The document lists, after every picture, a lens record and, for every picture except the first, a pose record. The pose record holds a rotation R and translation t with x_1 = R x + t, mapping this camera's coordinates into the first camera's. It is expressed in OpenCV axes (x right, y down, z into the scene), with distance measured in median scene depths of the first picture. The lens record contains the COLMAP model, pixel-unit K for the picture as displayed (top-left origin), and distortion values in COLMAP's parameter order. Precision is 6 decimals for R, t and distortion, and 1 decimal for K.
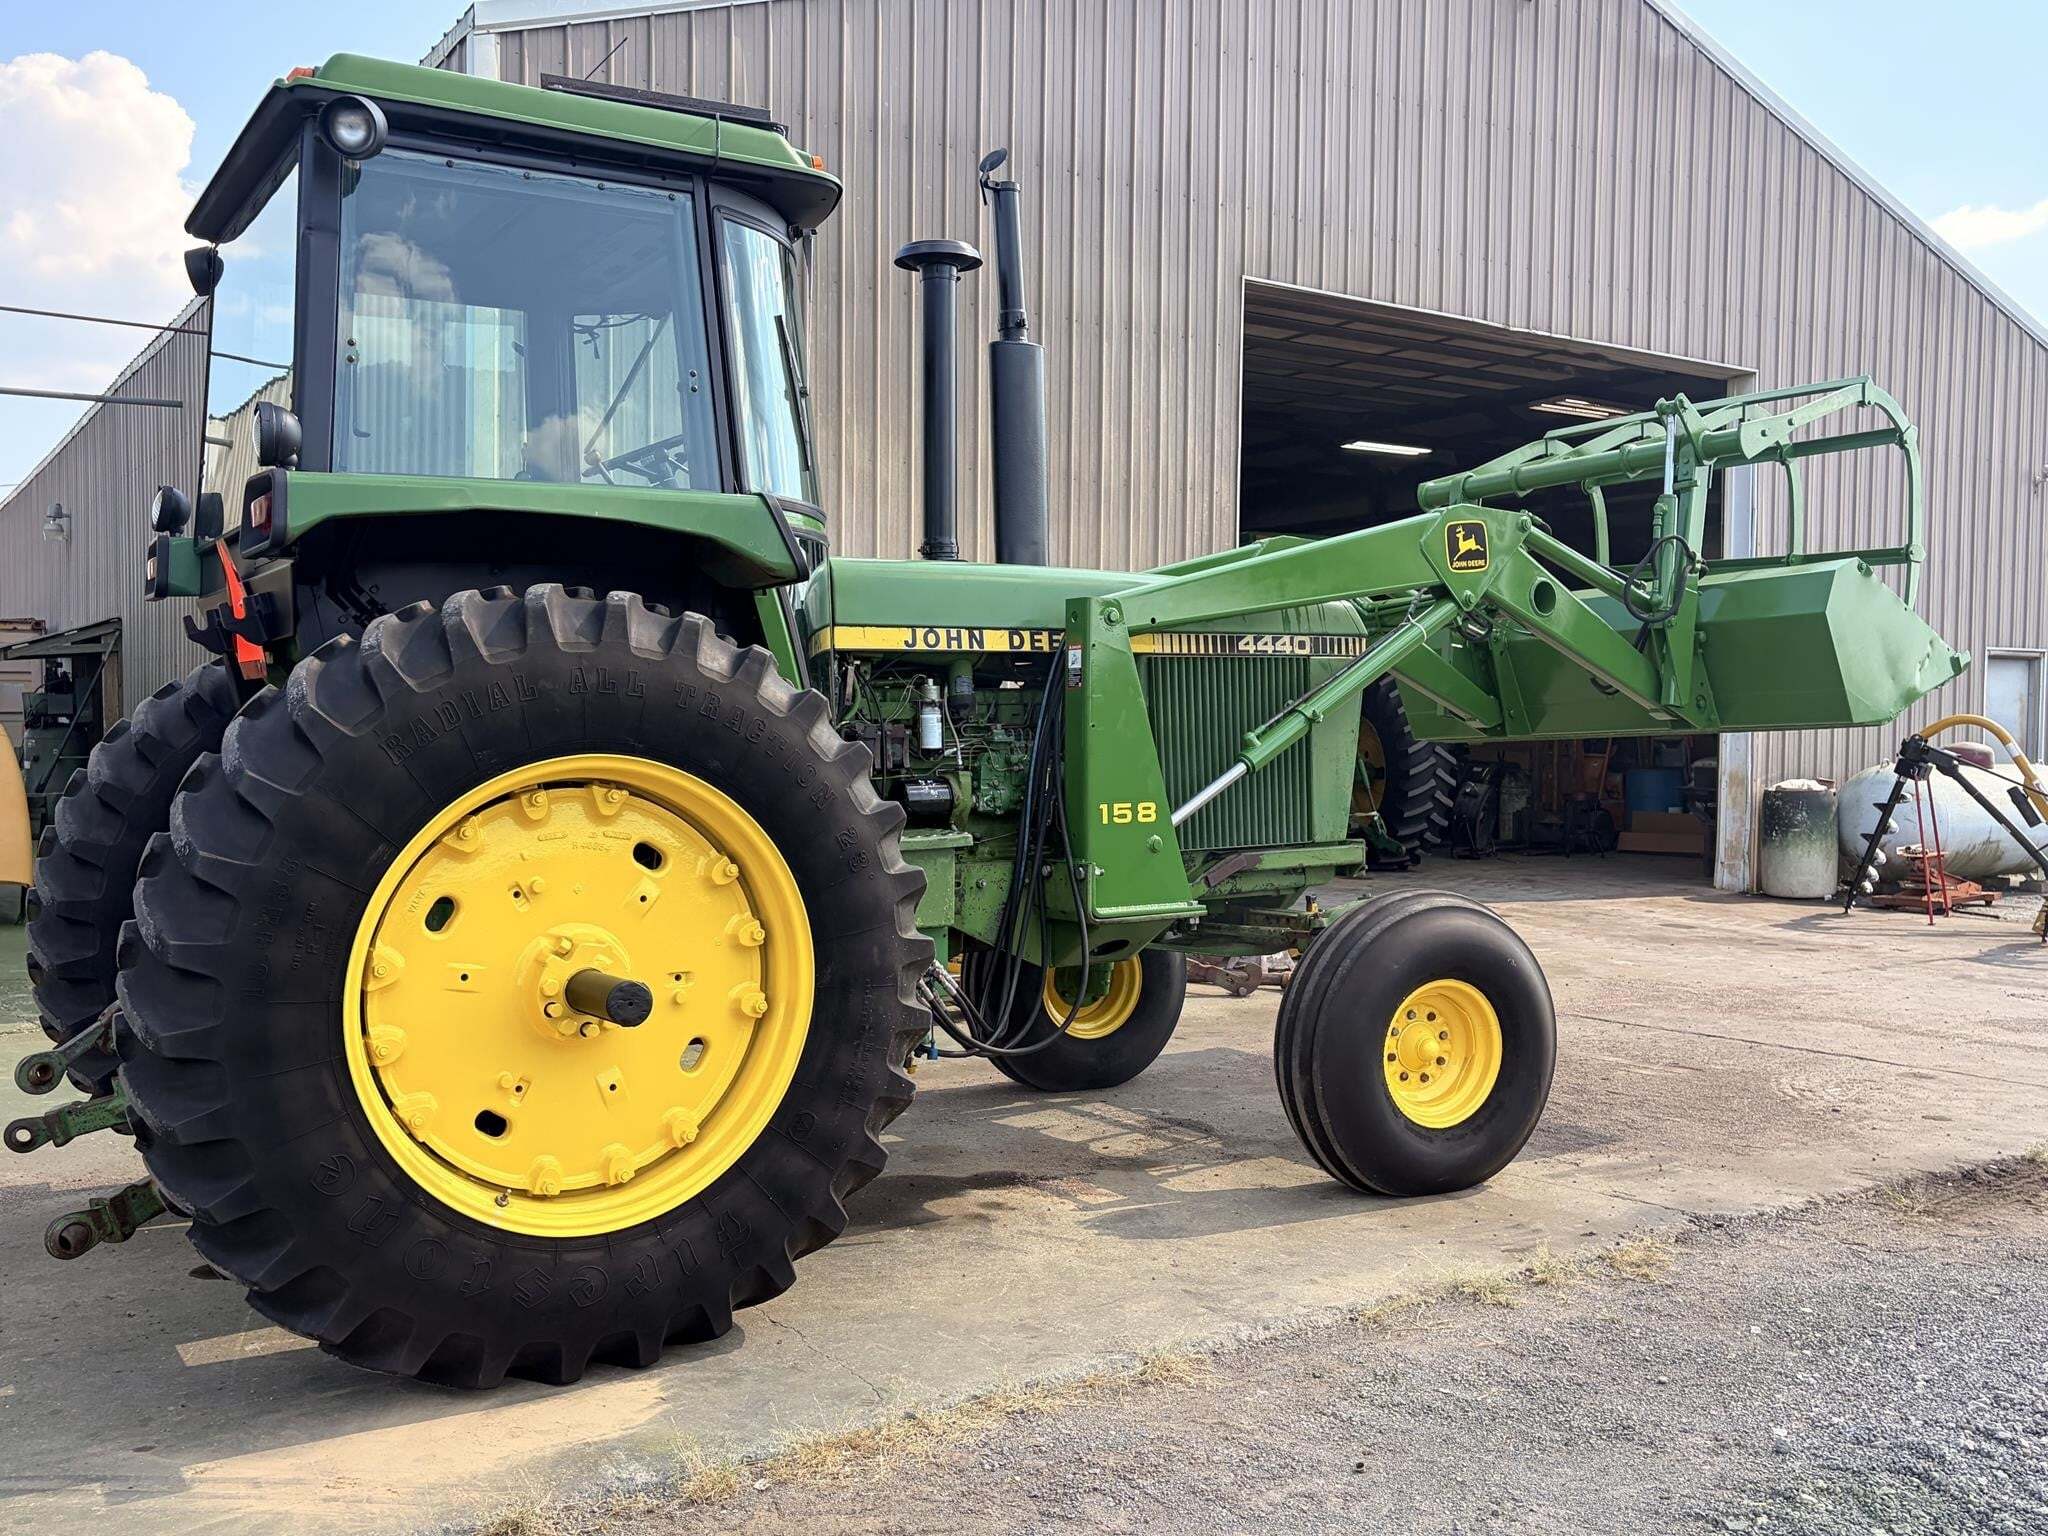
lens RADIAL K [[1860.8, 0, 987.4], [0, 1860.8, 755.5], [0, 0, 1]] dist [0.002171, 0.000000]
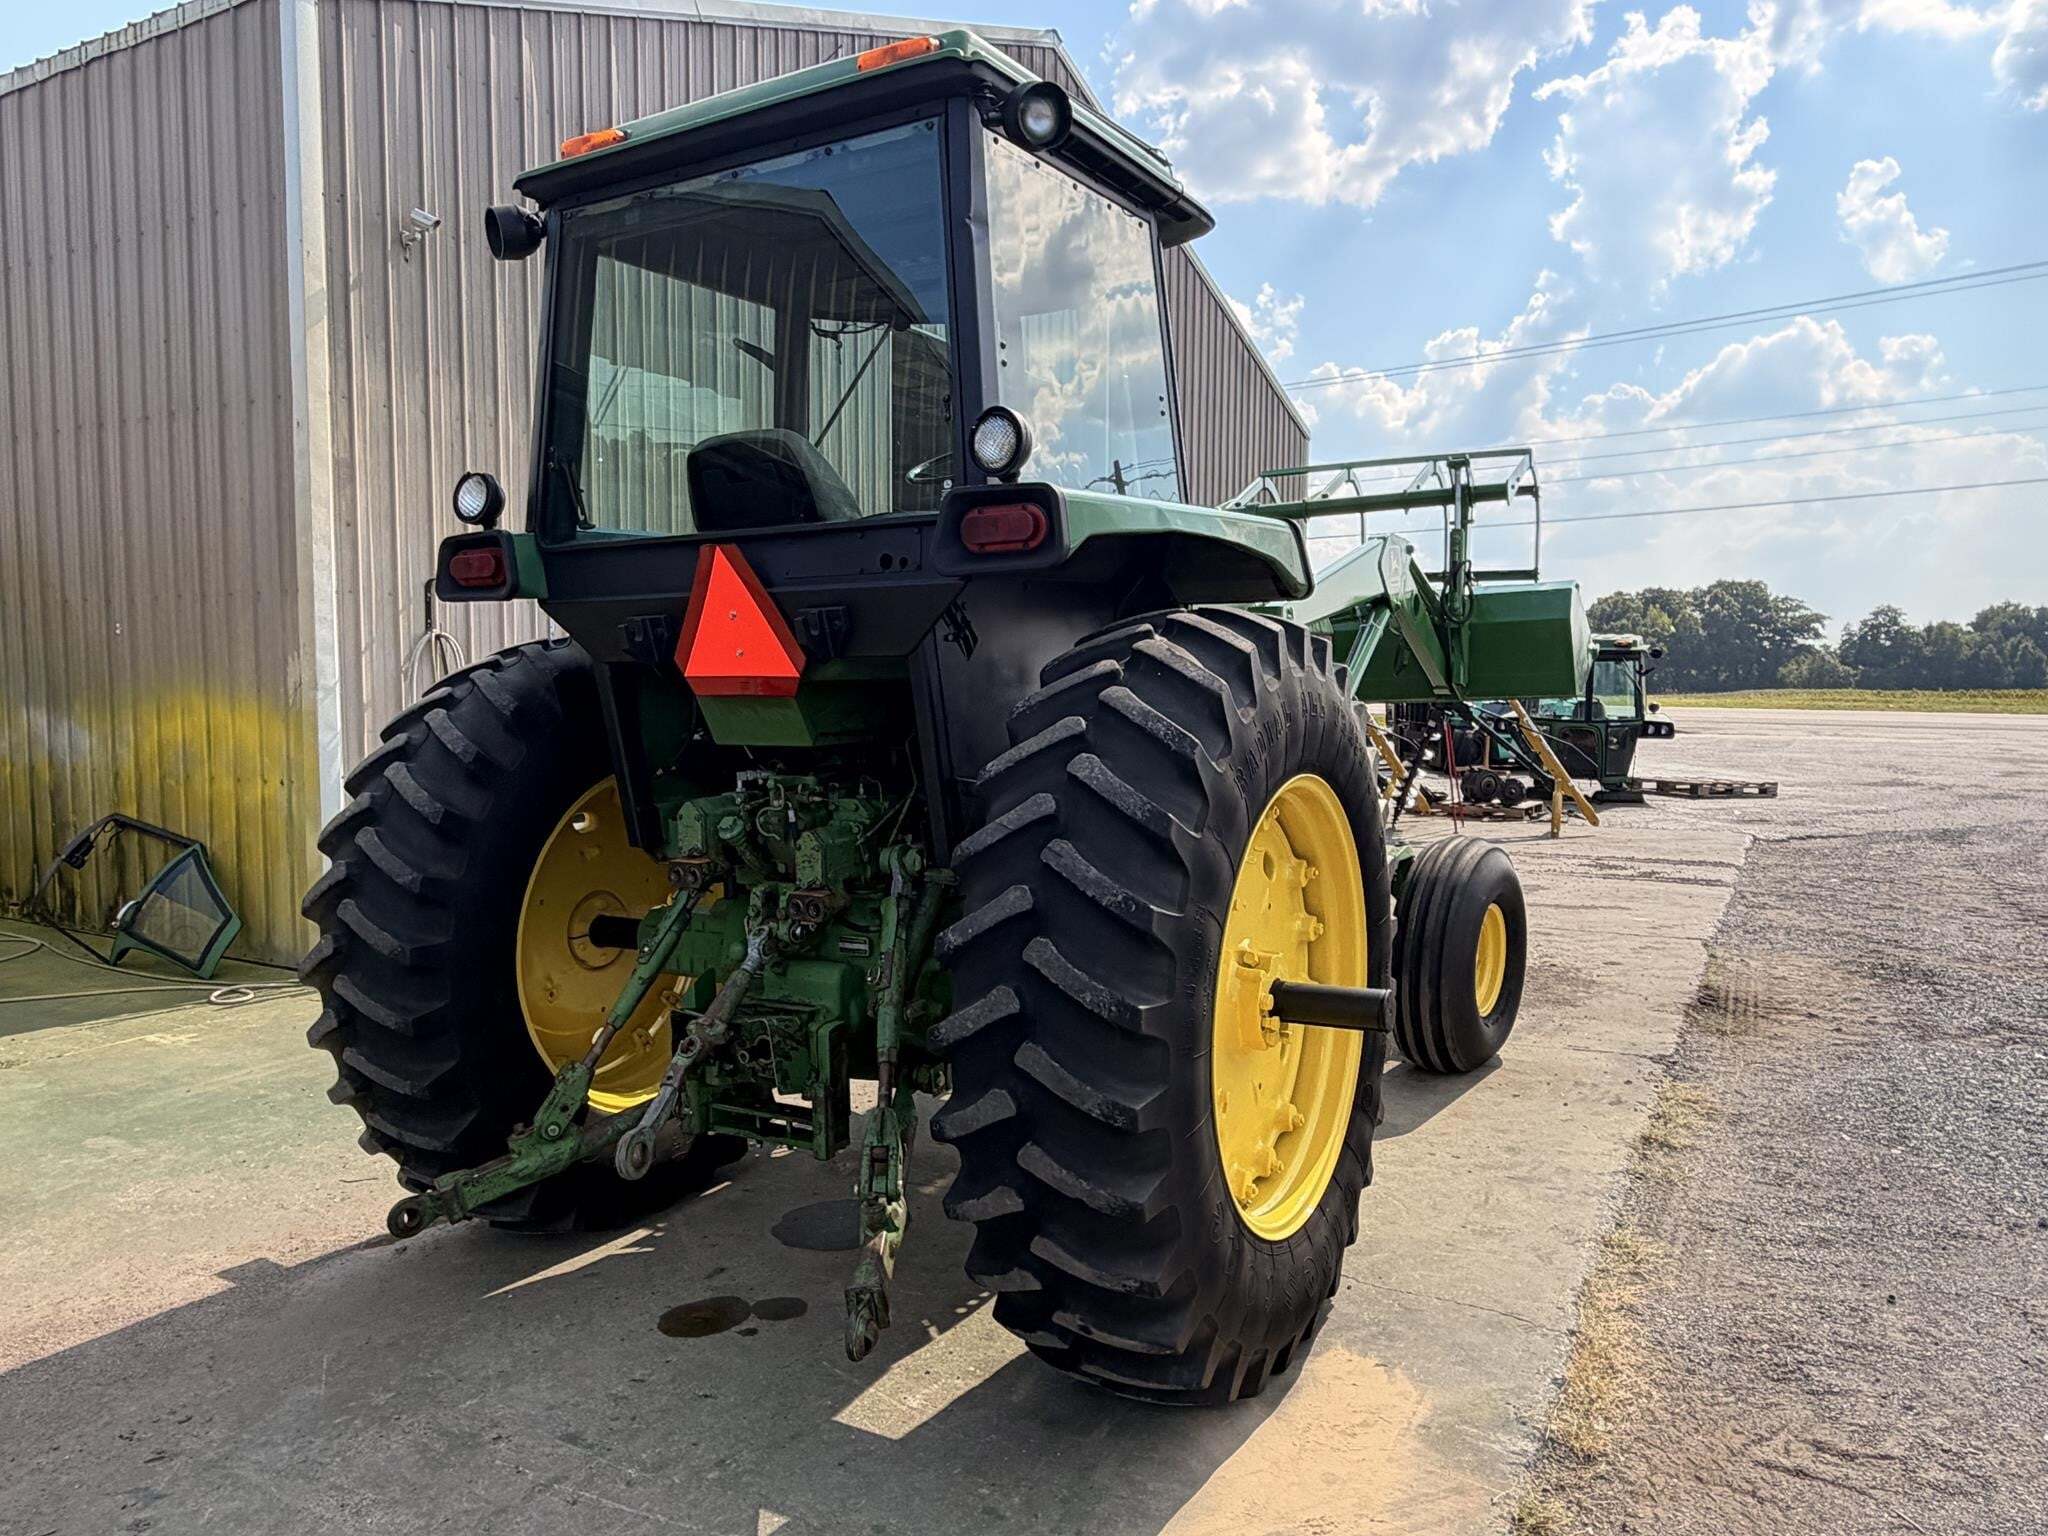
lens RADIAL K [[1474.4, 0, 1030.7], [0, 1474.4, 760.8], [0, 0, 1]] dist [0.004544, 0.003202]
pose [[0.892695, -0.042831, 0.448621, -0.503126], [0.023316, 0.998530, 0.048938, -0.035492], [-0.450058, -0.033227, 0.892381, 0.235301]]
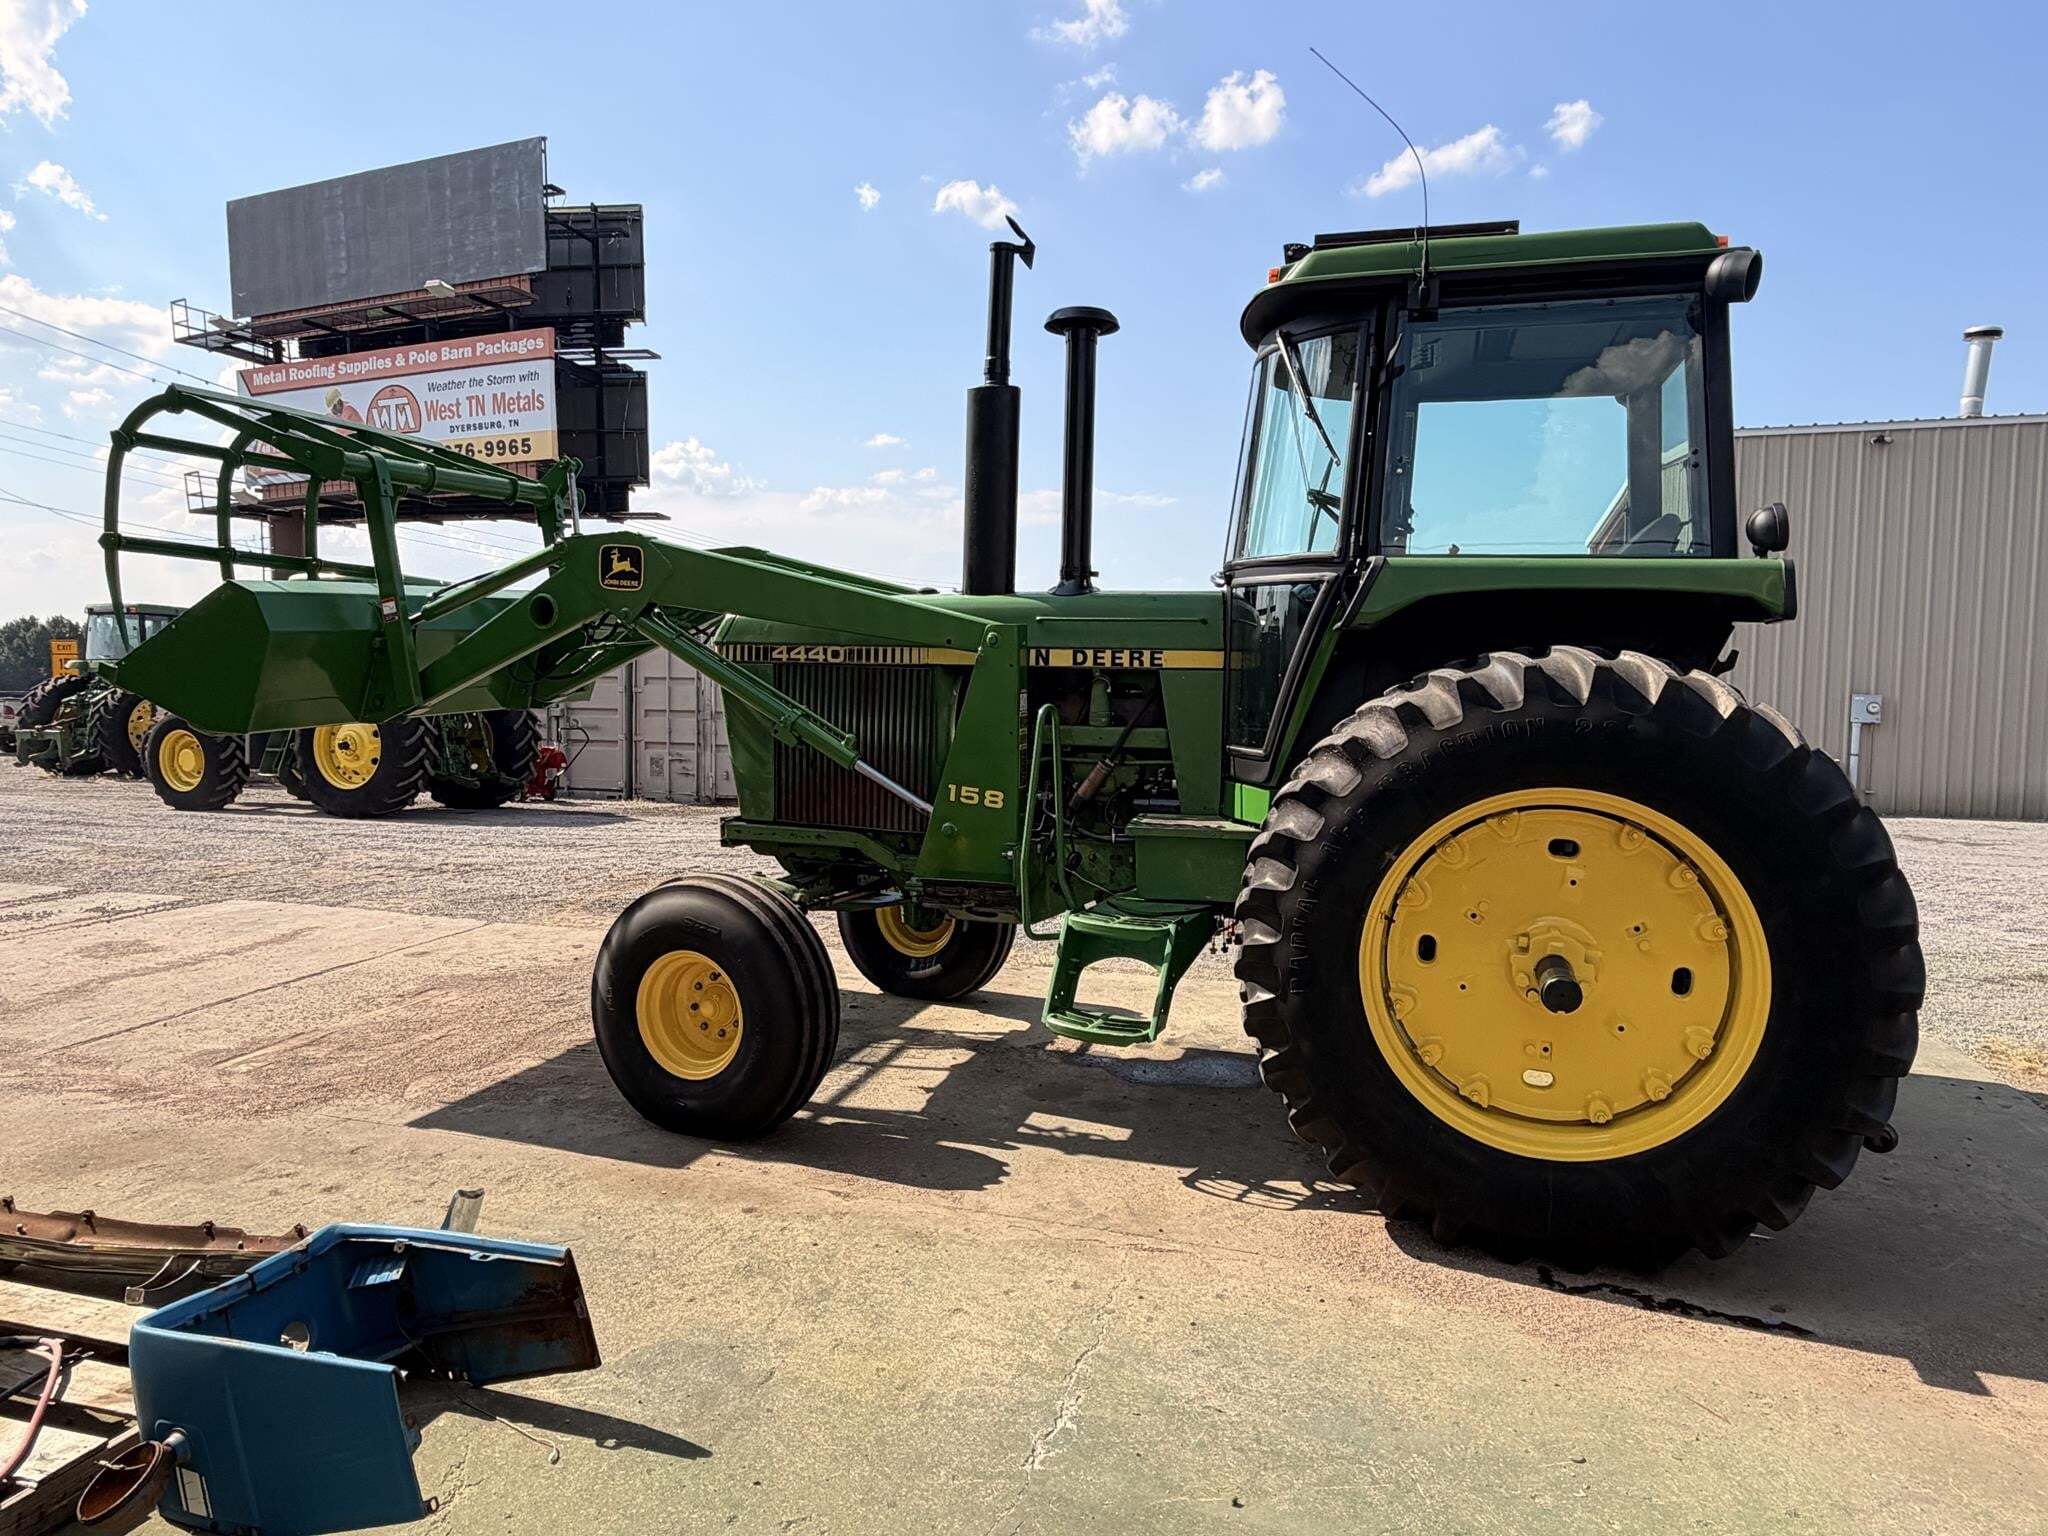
lens RADIAL K [[1265.0, 0, 1008.6], [0, 1265.0, 773.4], [0, 0, 1]] dist [0.008400, -0.005246]
pose [[-0.627631, -0.073675, 0.775017, -0.656640], [0.011326, 0.994542, 0.103716, -0.075594], [-0.778429, 0.073873, -0.623371, 1.608519]]
